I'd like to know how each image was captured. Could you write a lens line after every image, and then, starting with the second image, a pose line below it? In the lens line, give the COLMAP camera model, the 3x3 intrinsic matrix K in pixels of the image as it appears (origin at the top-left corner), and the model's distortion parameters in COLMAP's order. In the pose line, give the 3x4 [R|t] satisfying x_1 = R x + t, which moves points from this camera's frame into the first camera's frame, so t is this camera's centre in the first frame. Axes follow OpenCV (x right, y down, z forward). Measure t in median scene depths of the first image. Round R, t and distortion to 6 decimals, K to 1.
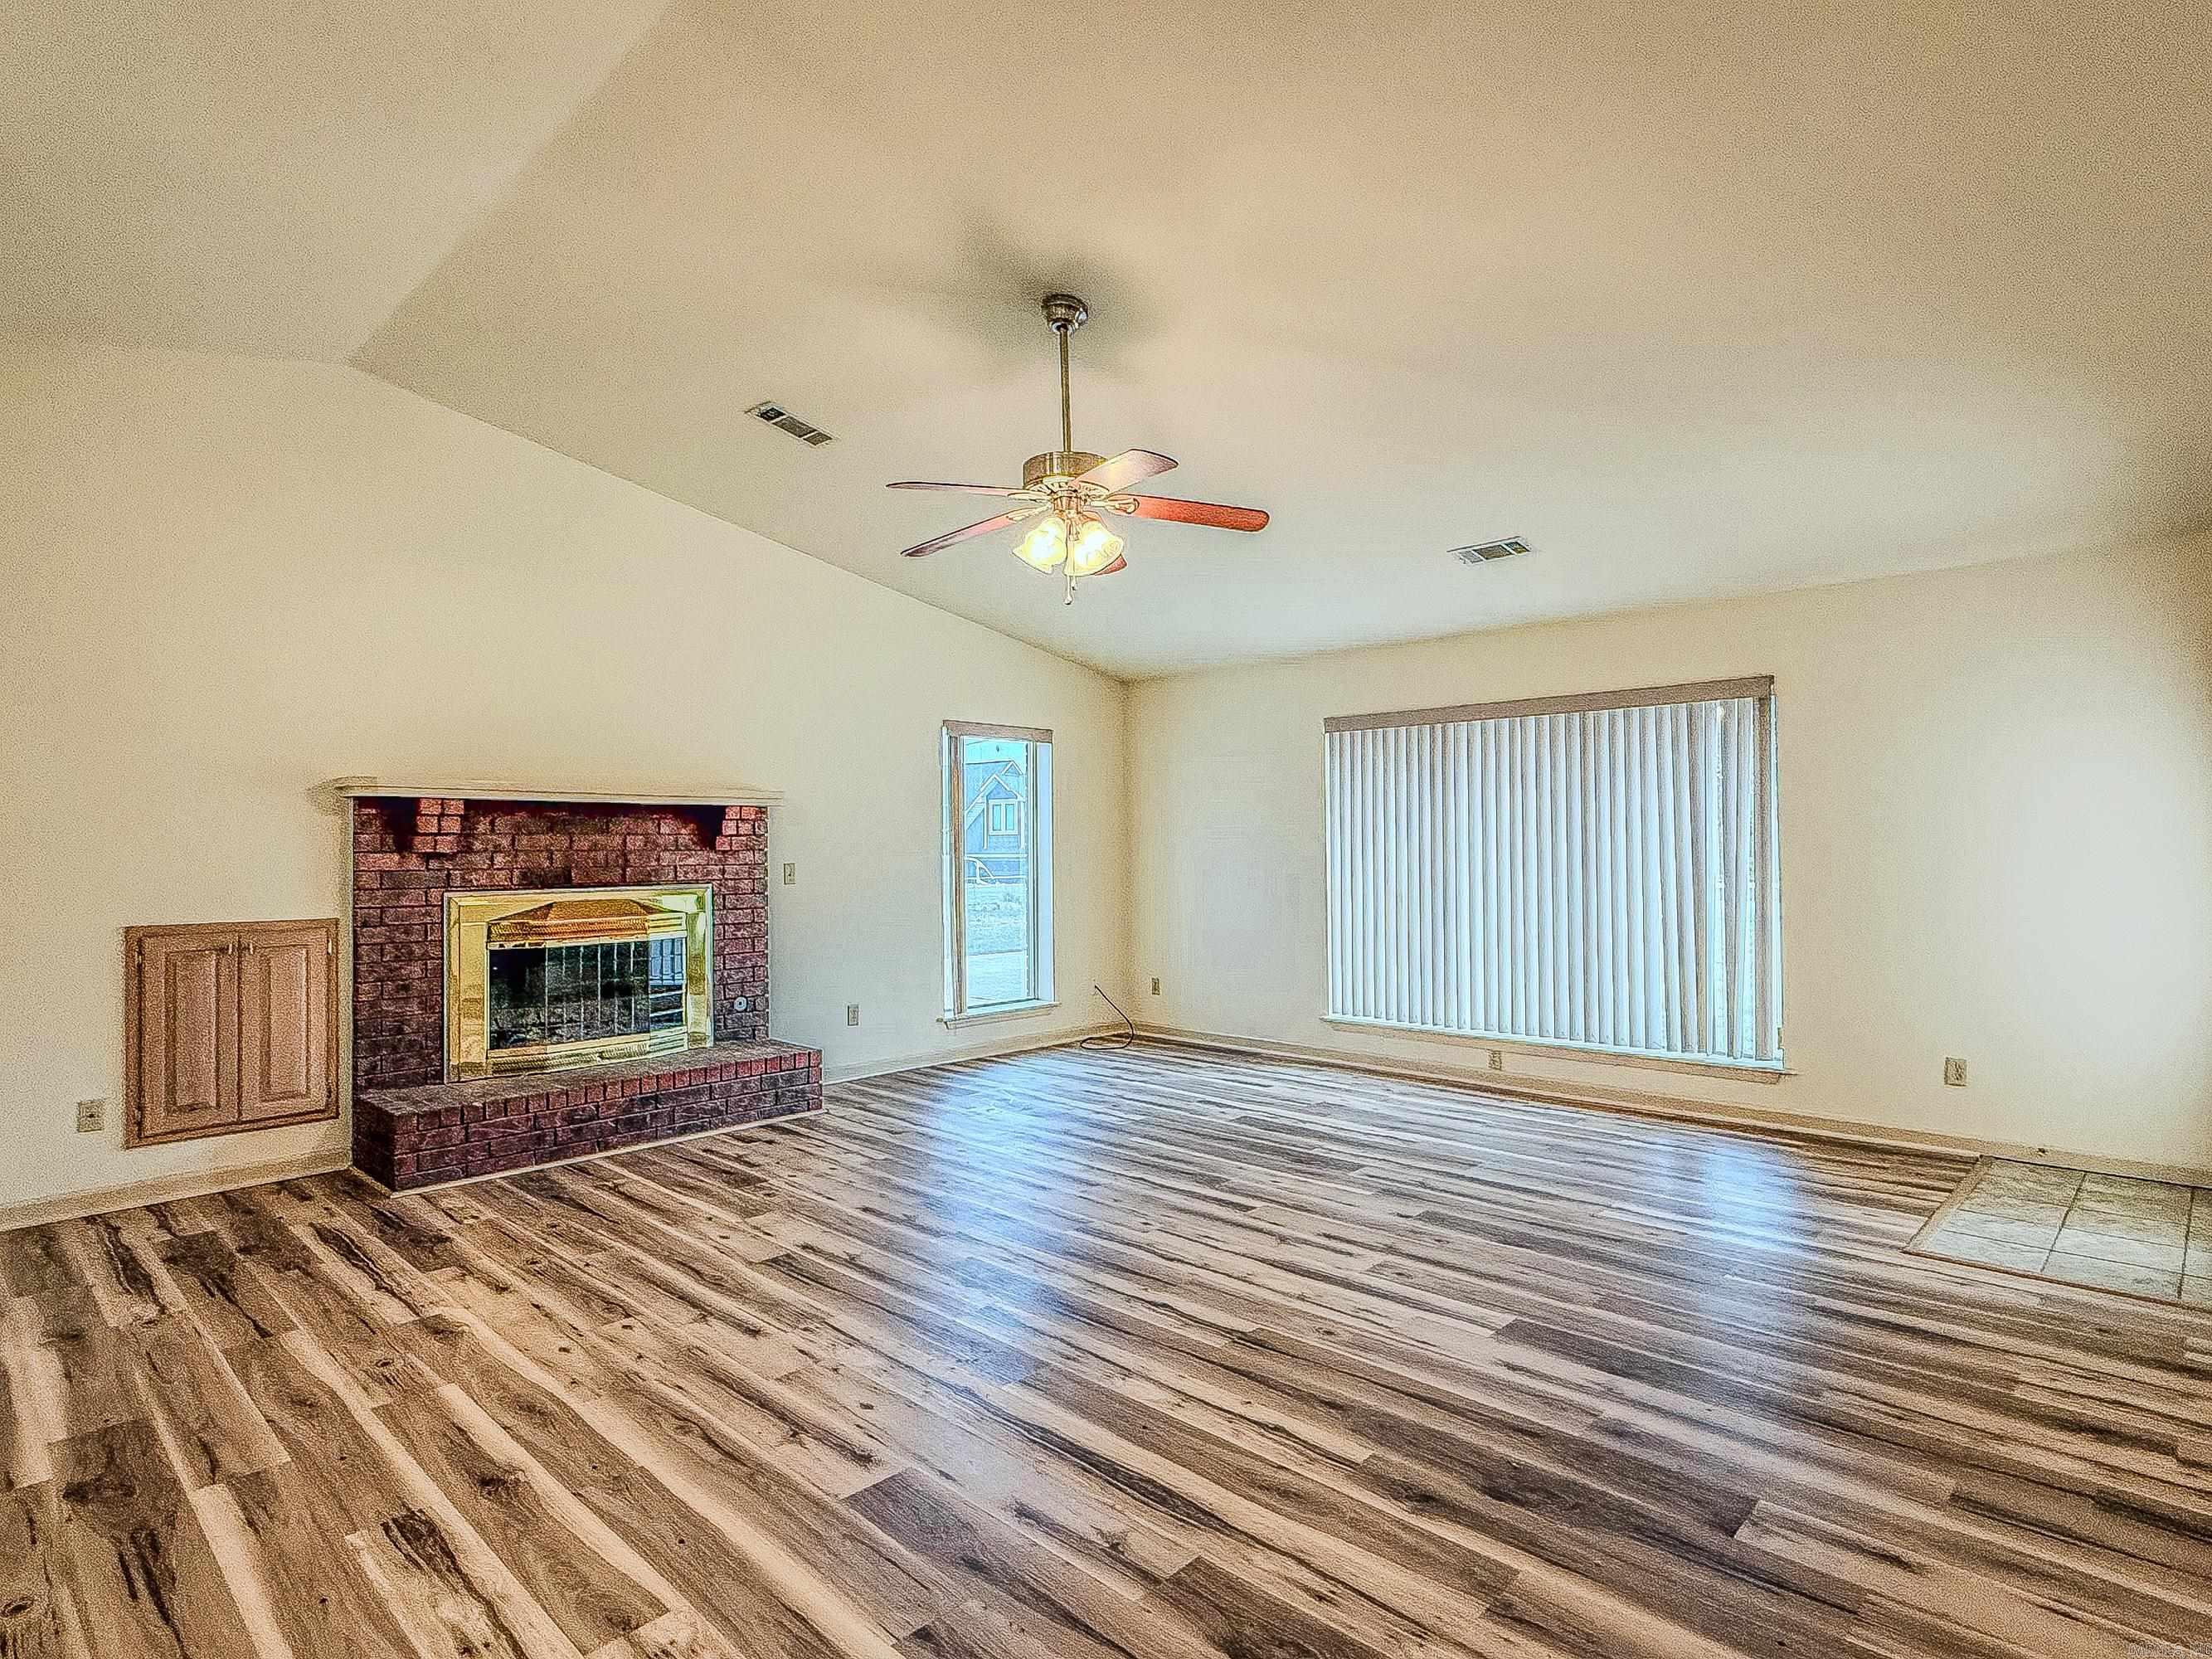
lens RADIAL K [[1174.4, 0, 1106.6], [0, 1174.4, 830.4], [0, 0, 1]] dist [-0.002196, 0.000713]
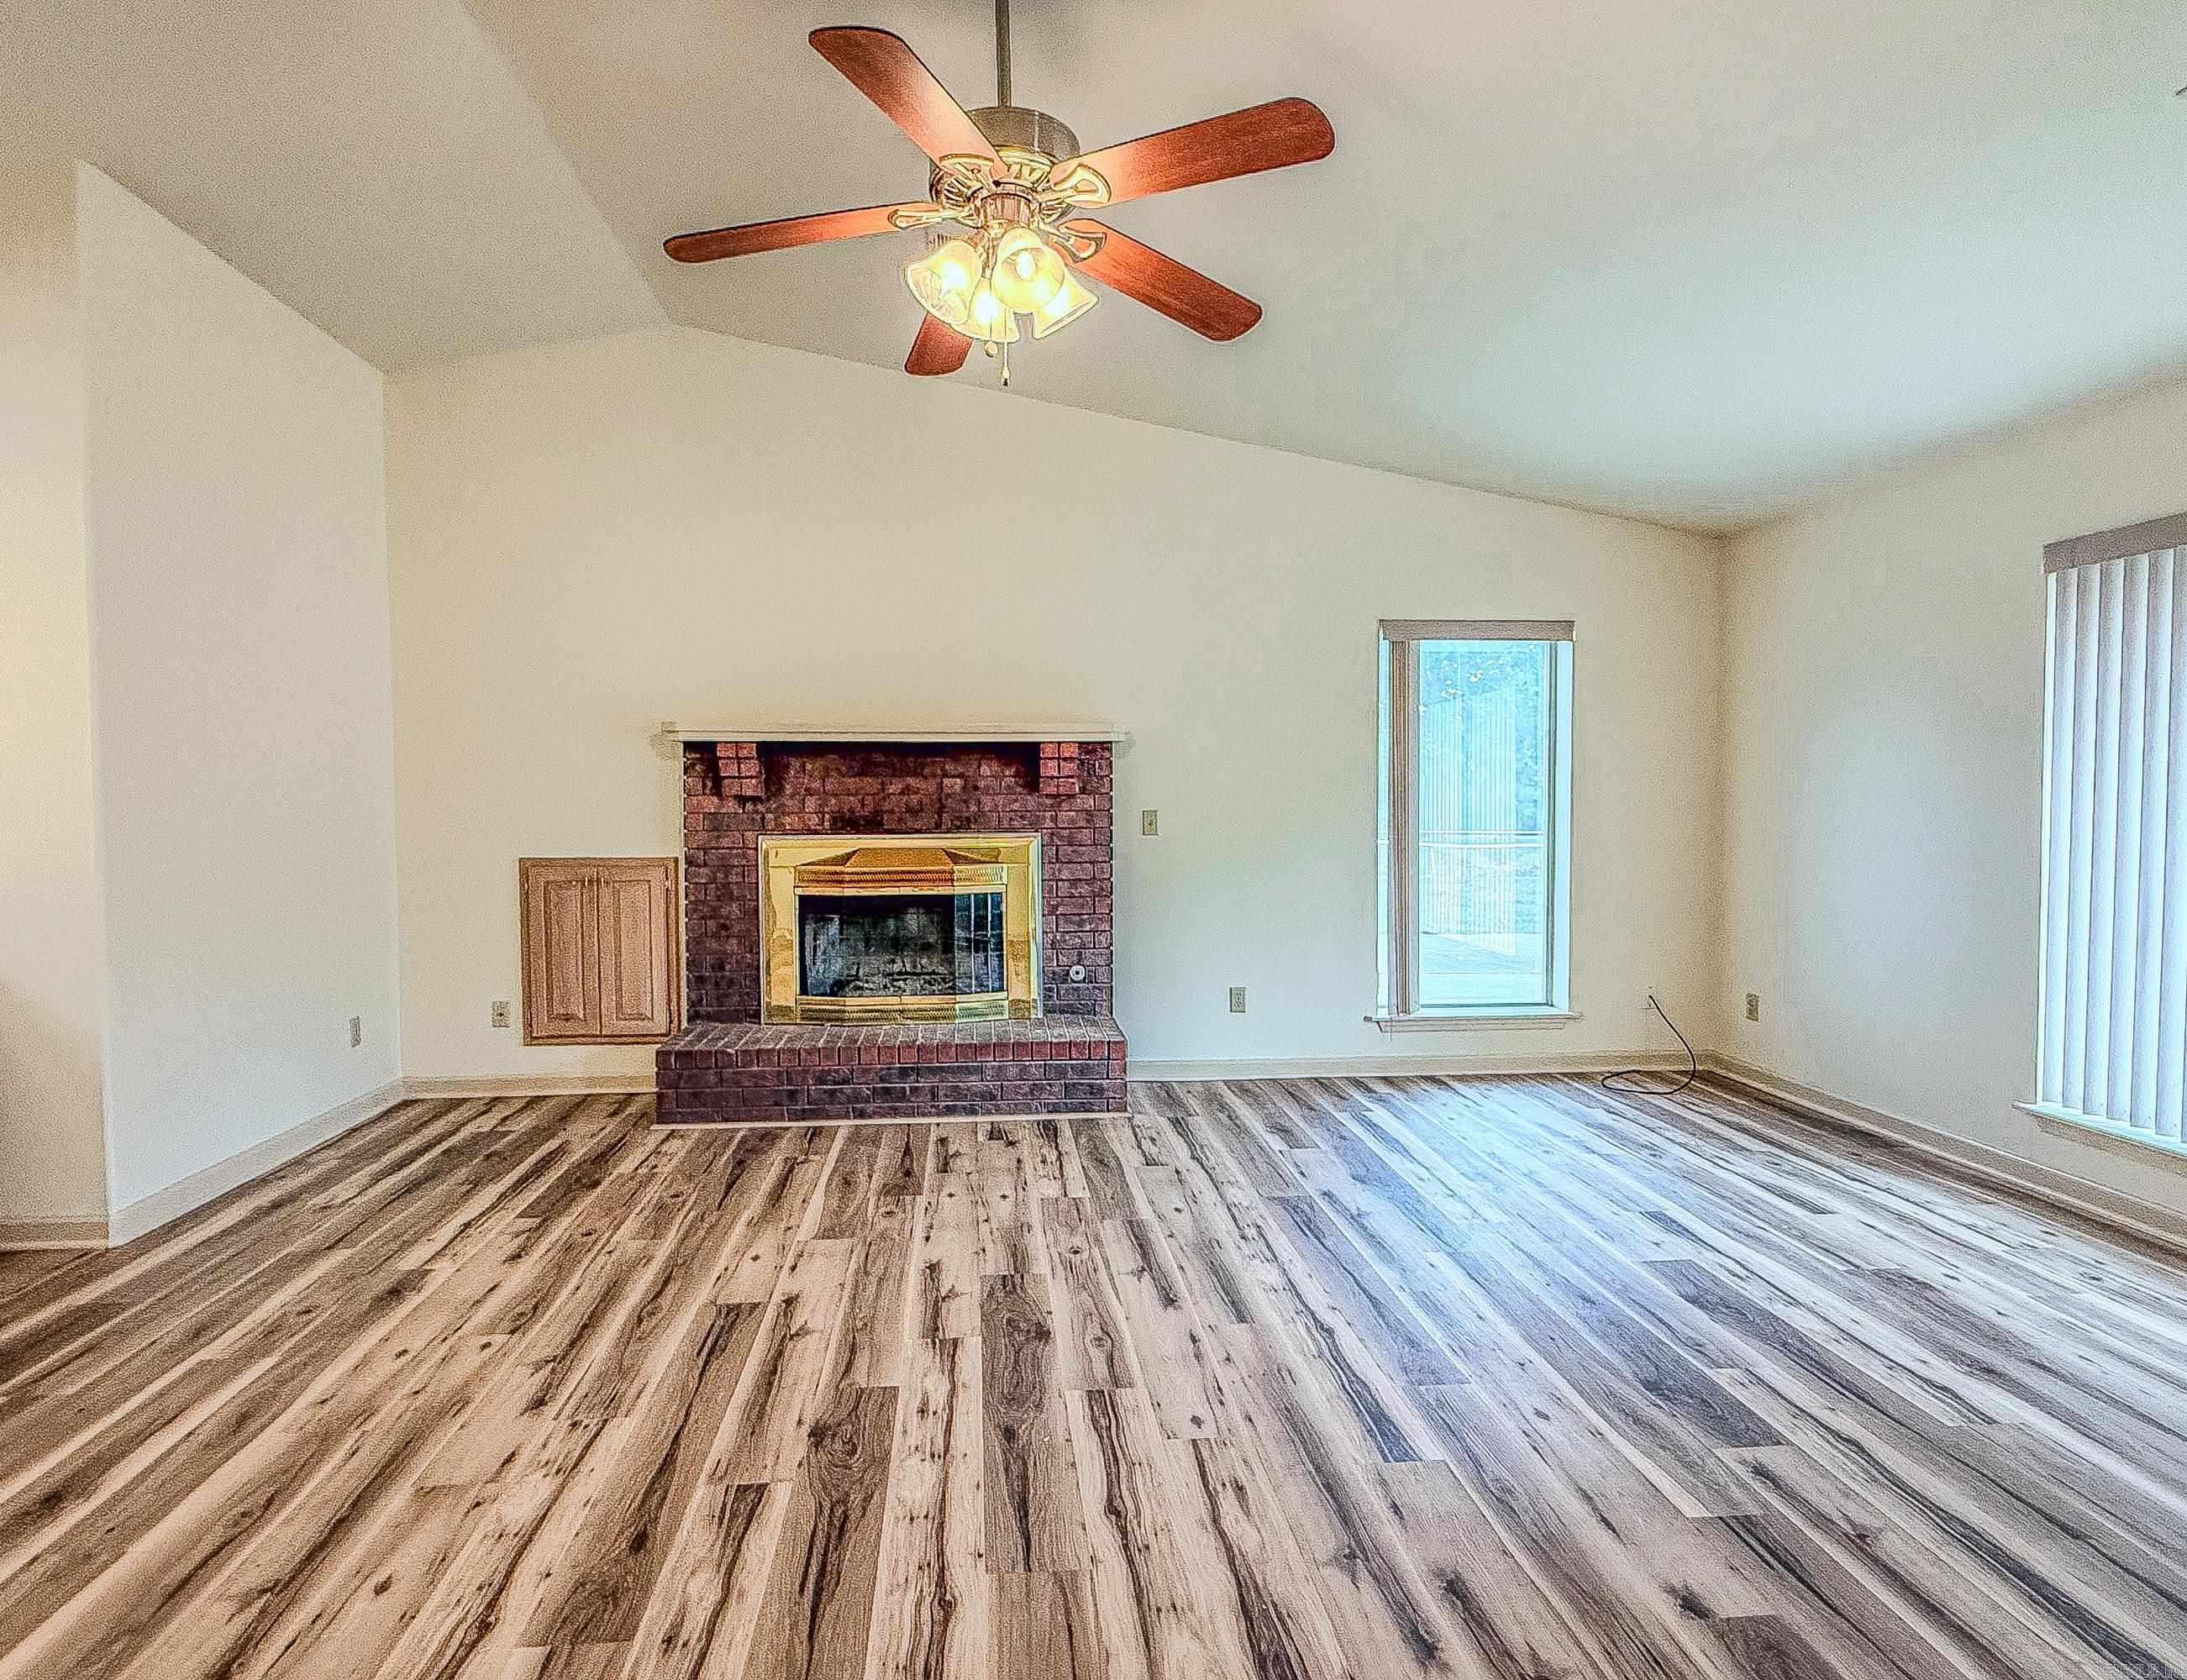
lens RADIAL K [[1180.8, 0, 1047.1], [0, 1180.8, 845.7], [0, 0, 1]] dist [-0.003008, 0.002682]
pose [[0.740315, 0.030624, -0.671562, 0.319835], [0.008403, 0.998462, 0.054794, 0.009147], [0.672208, -0.046209, 0.738919, 0.450362]]
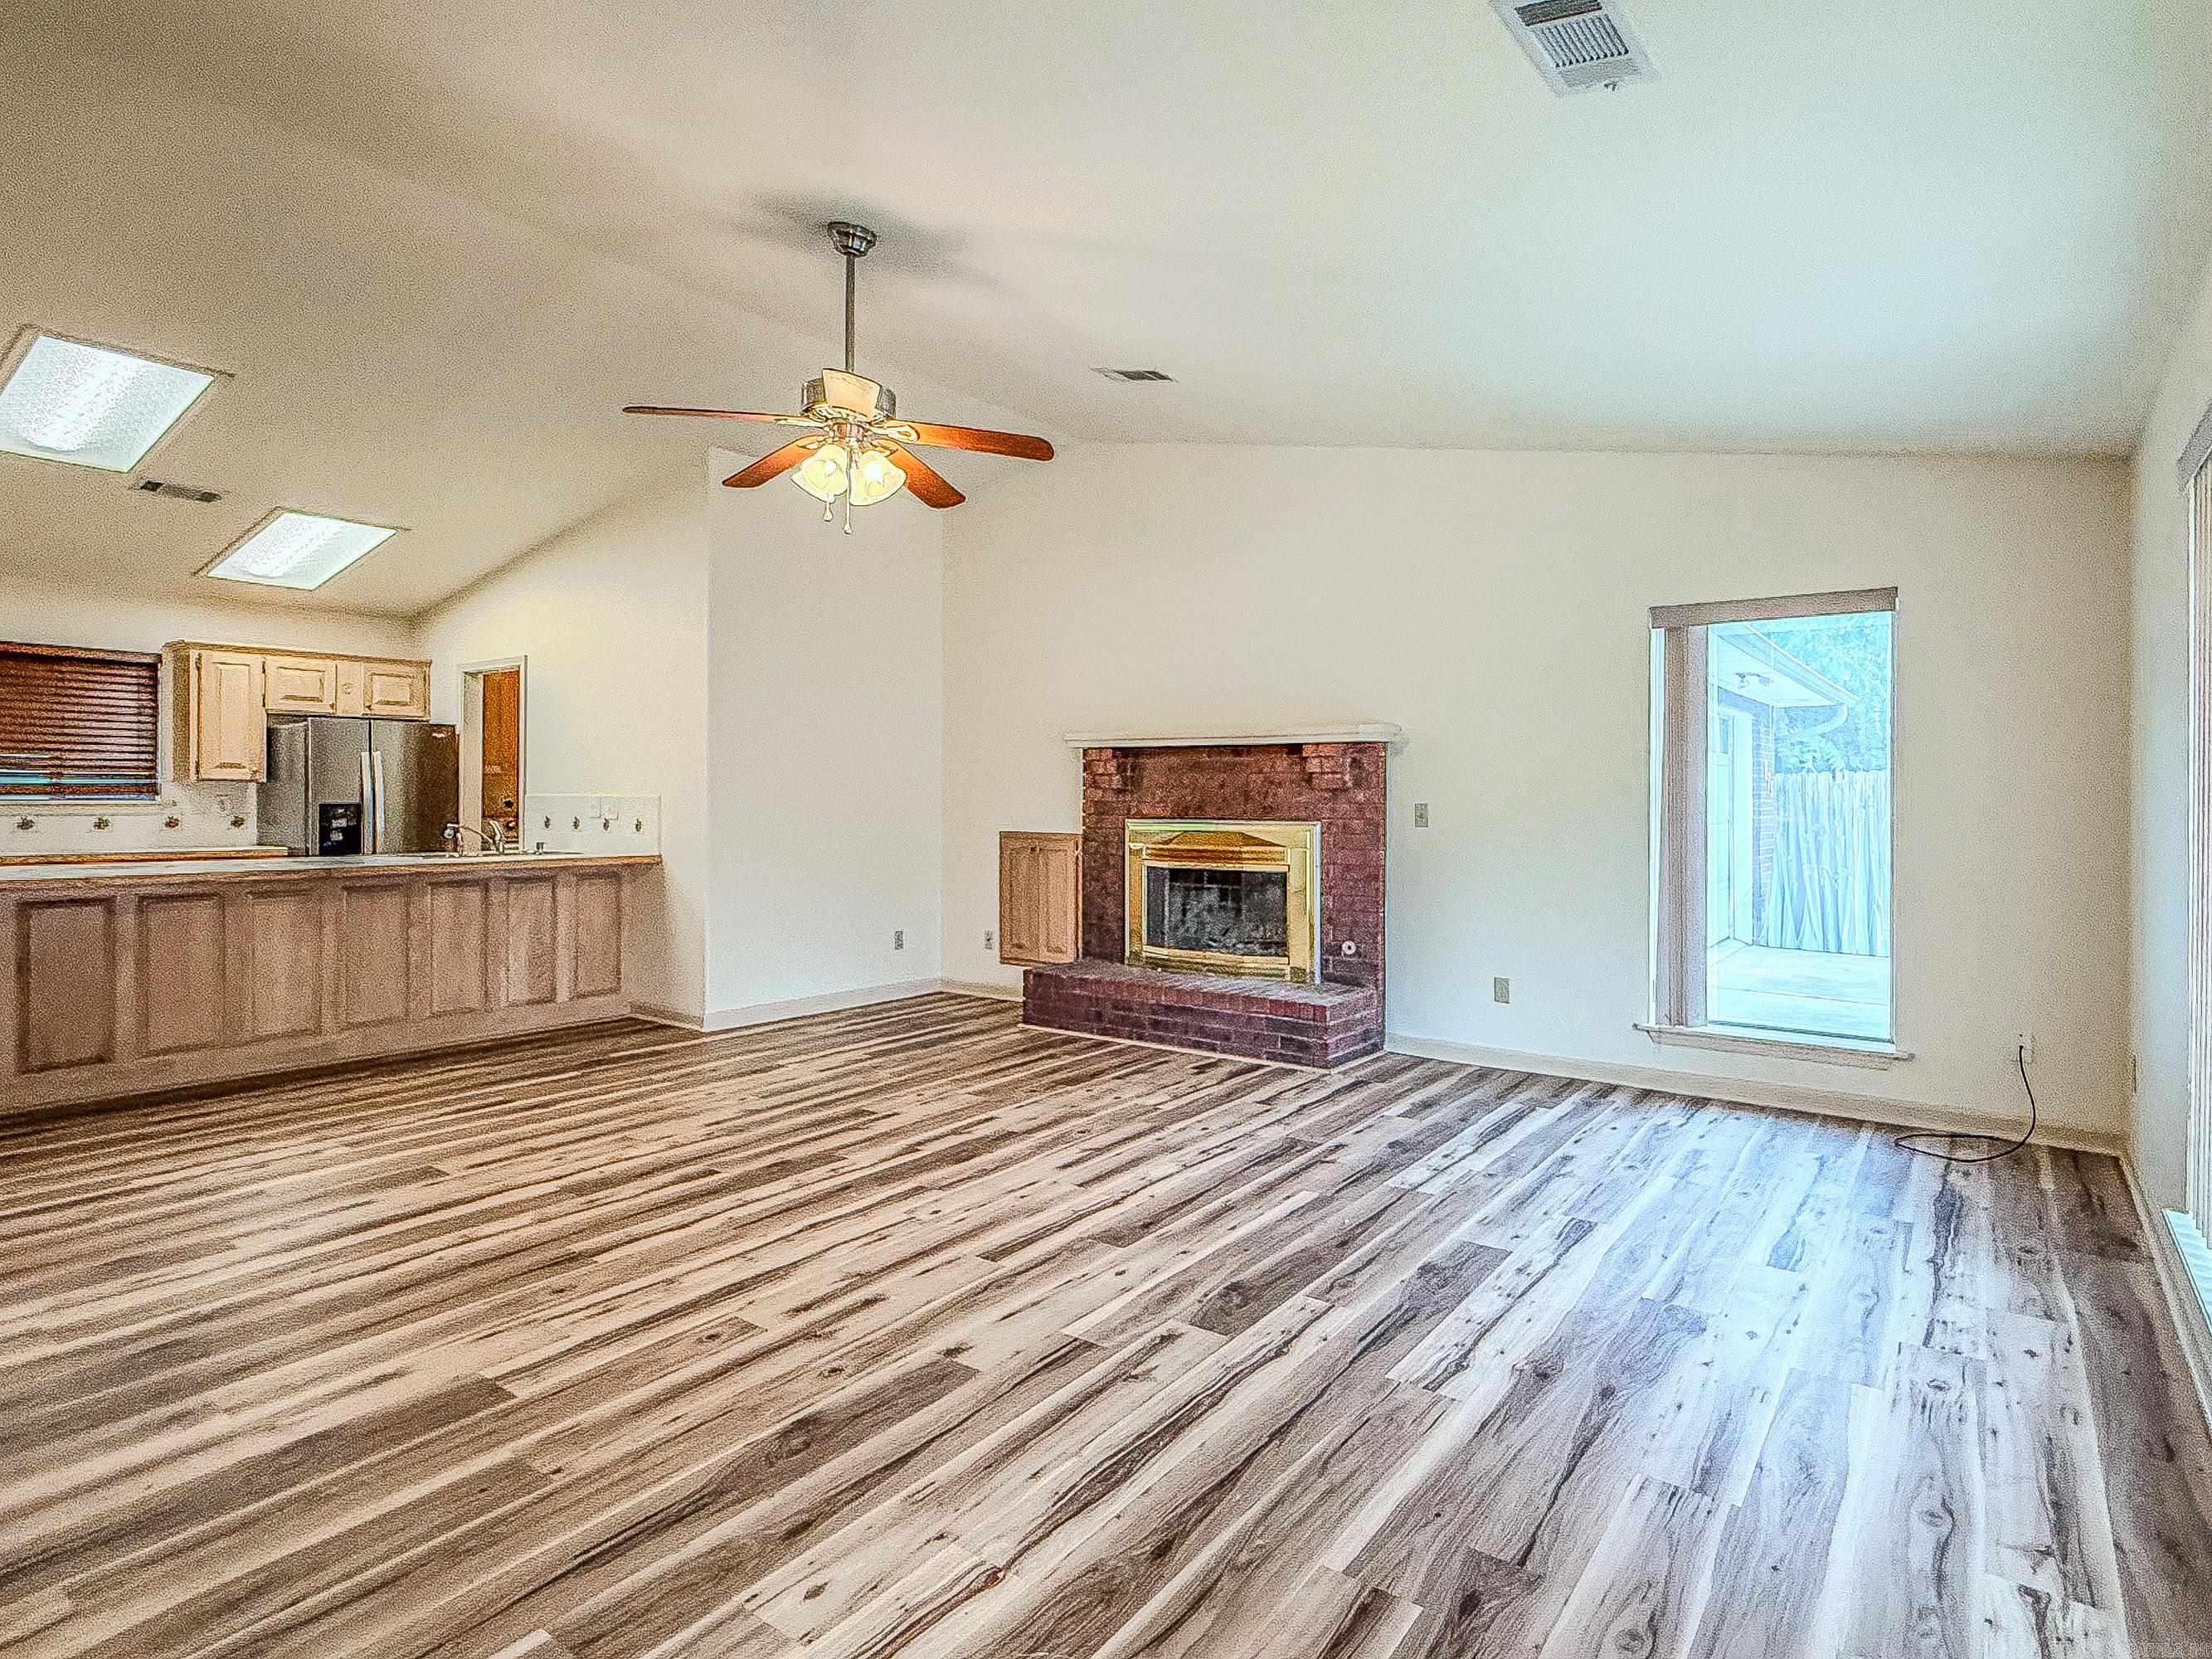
lens RADIAL K [[1174.4, 0, 1131.5], [0, 1174.4, 790.8], [0, 0, 1]] dist [-0.002196, 0.000713]
pose [[0.139948, 0.003839, -0.990151, 0.790709], [0.007055, 0.999963, 0.004874, 0.016665], [0.990134, -0.007668, 0.139916, 0.885233]]
